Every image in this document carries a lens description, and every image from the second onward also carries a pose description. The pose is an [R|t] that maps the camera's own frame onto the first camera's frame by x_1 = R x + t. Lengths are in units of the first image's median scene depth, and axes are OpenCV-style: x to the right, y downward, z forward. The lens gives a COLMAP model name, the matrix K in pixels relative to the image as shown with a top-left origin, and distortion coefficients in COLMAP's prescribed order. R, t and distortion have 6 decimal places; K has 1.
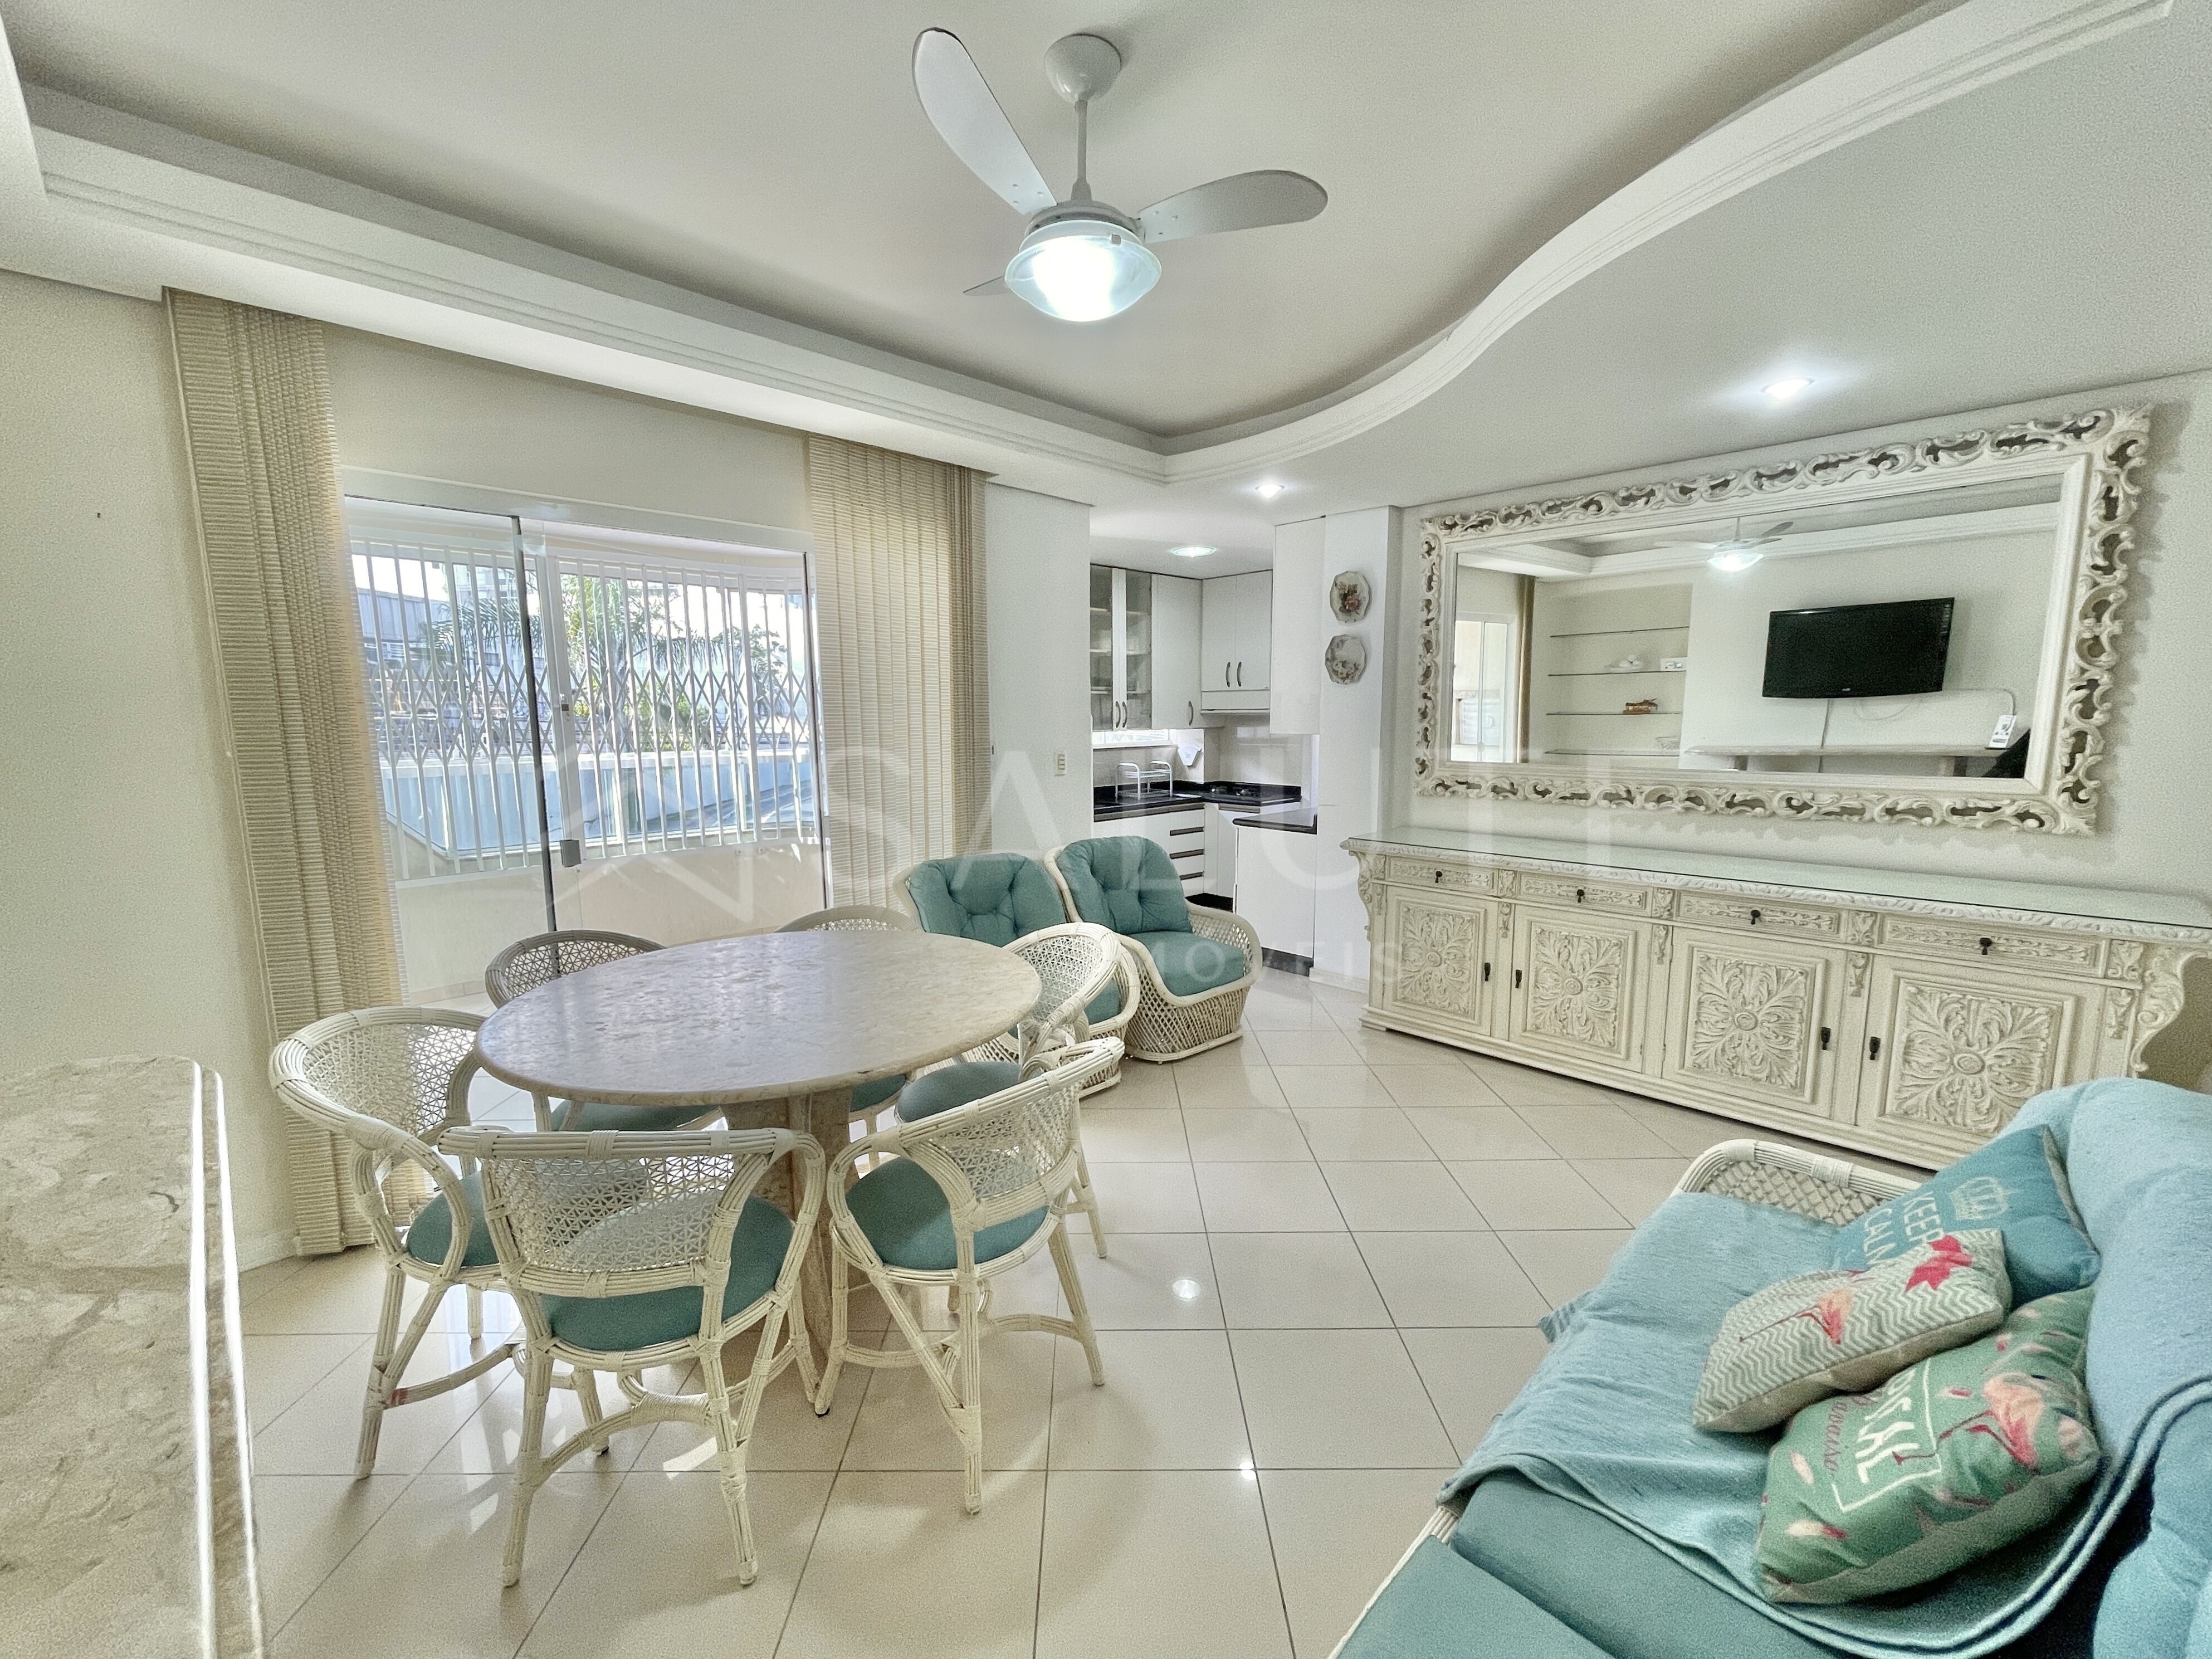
lens RADIAL K [[893.5, 0, 1111.7], [0, 893.5, 837.0], [0, 0, 1]] dist [-0.000374, -0.000095]
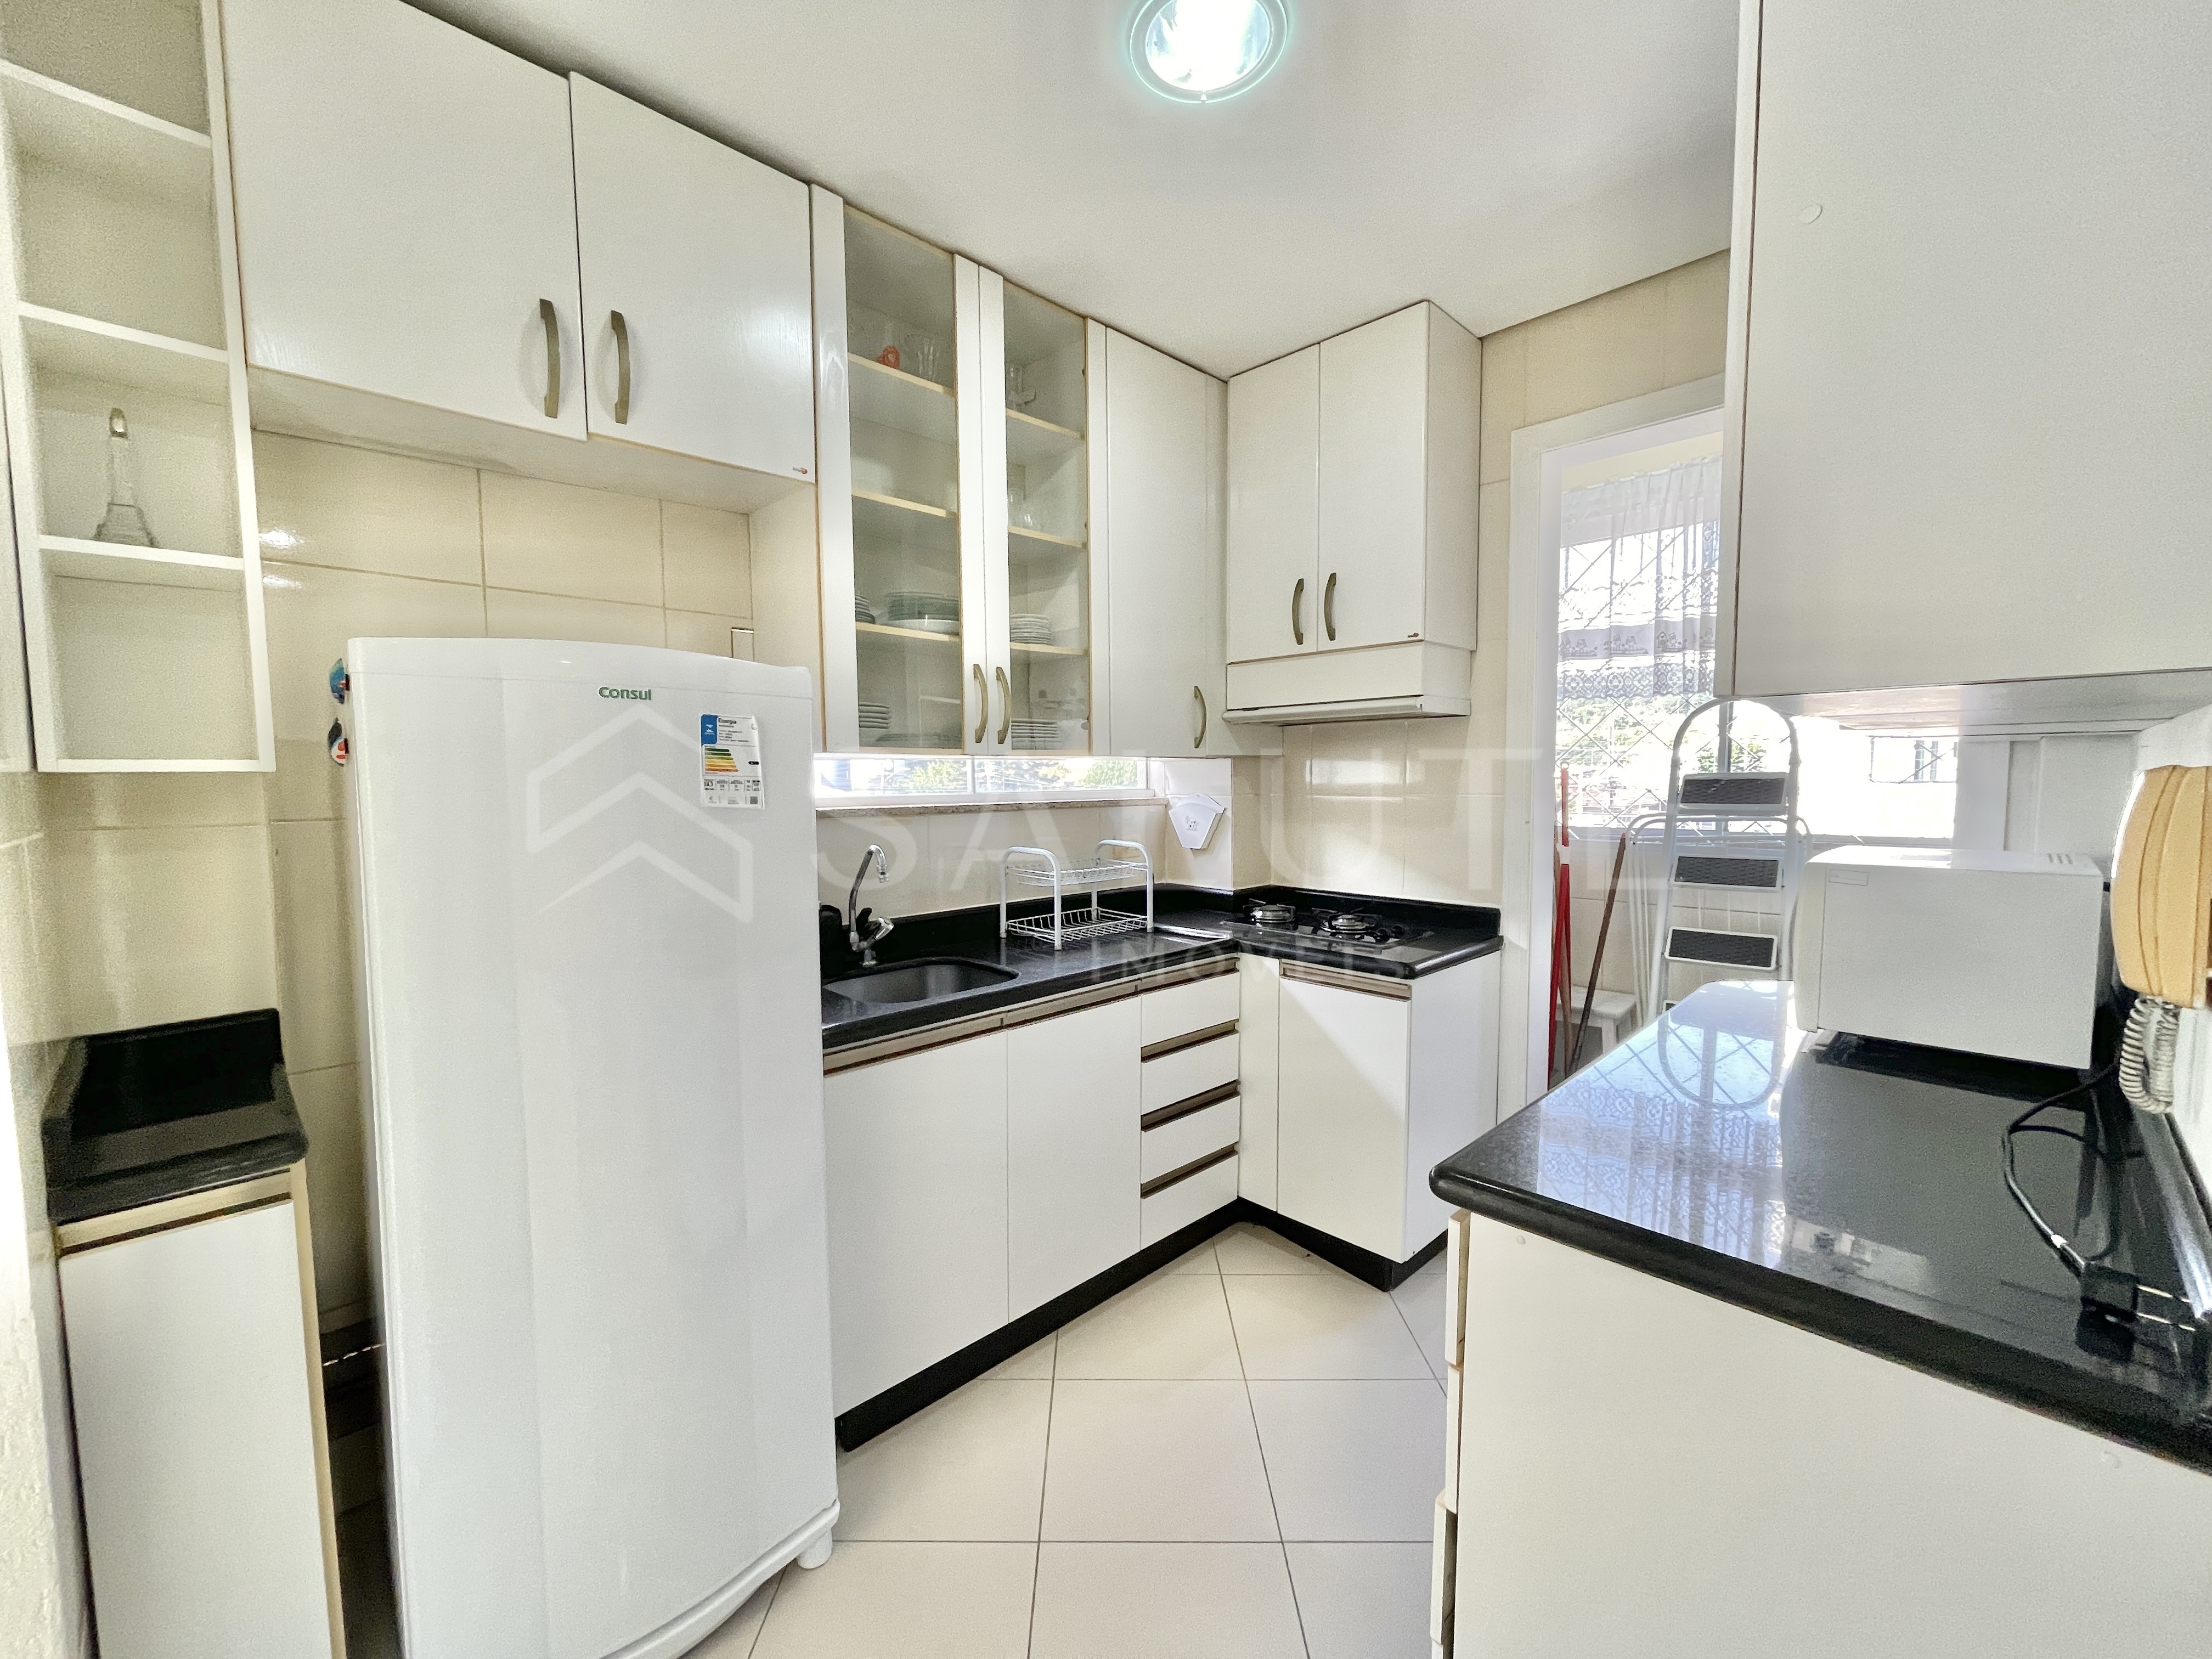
lens RADIAL K [[893.5, 0, 1111.7], [0, 893.5, 837.0], [0, 0, 1]] dist [-0.000374, -0.000095]
pose [[0.999940, -0.002134, -0.010744, 0.080166], [0.001418, 0.997801, -0.066271, -0.089518], [0.010862, 0.066251, 0.997744, 0.906979]]
